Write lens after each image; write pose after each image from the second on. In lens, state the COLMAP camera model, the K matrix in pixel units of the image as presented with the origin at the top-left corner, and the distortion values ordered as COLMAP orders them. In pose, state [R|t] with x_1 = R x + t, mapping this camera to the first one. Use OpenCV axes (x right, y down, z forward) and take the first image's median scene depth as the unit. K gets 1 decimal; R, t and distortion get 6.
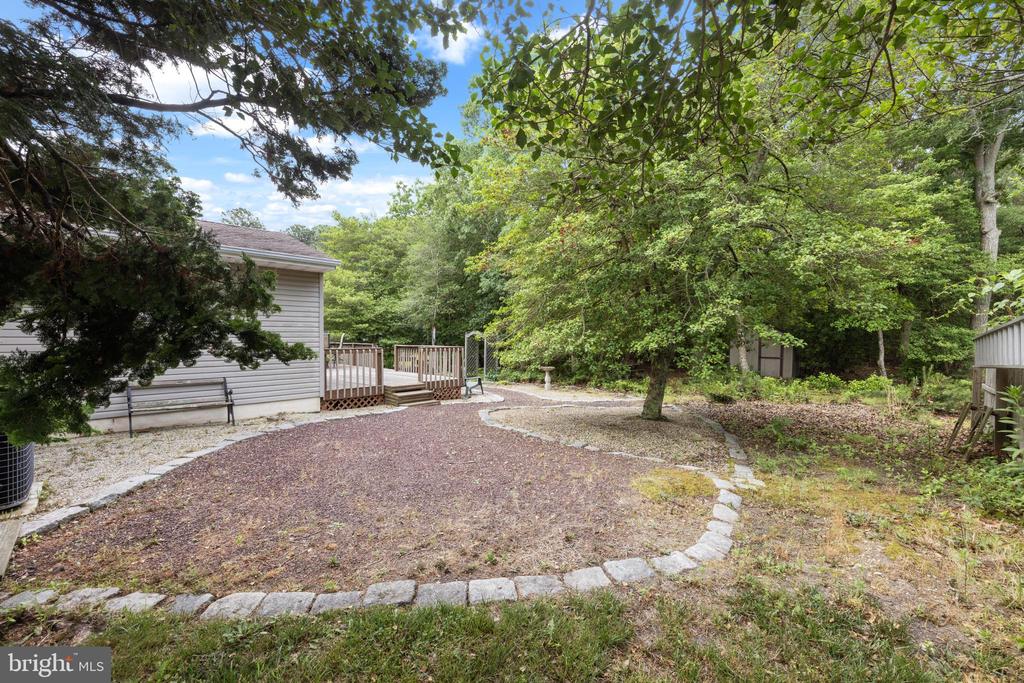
lens RADIAL K [[404.7, 0, 519.3], [0, 404.7, 346.4], [0, 0, 1]] dist [-0.000294, 0.000101]
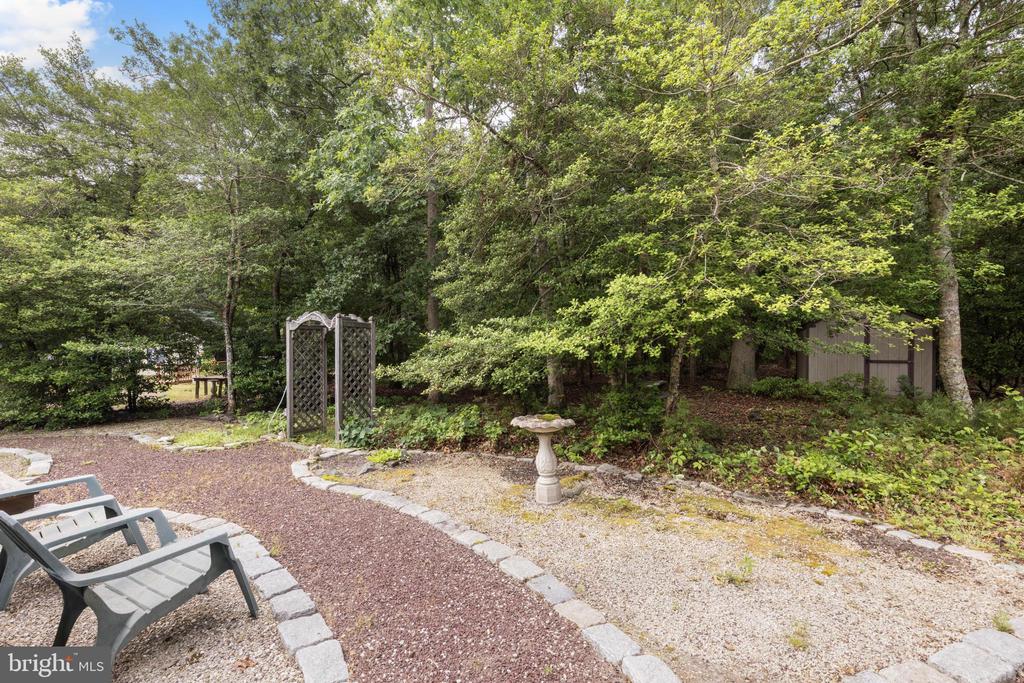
lens RADIAL K [[436.3, 0, 509.2], [0, 436.3, 330.7], [0, 0, 1]] dist [0.000801, 0.000071]
pose [[0.975508, -0.026170, 0.218402, -0.016138], [0.031878, 0.999235, -0.022650, -0.005081], [-0.217642, 0.029058, 0.975596, 0.561852]]
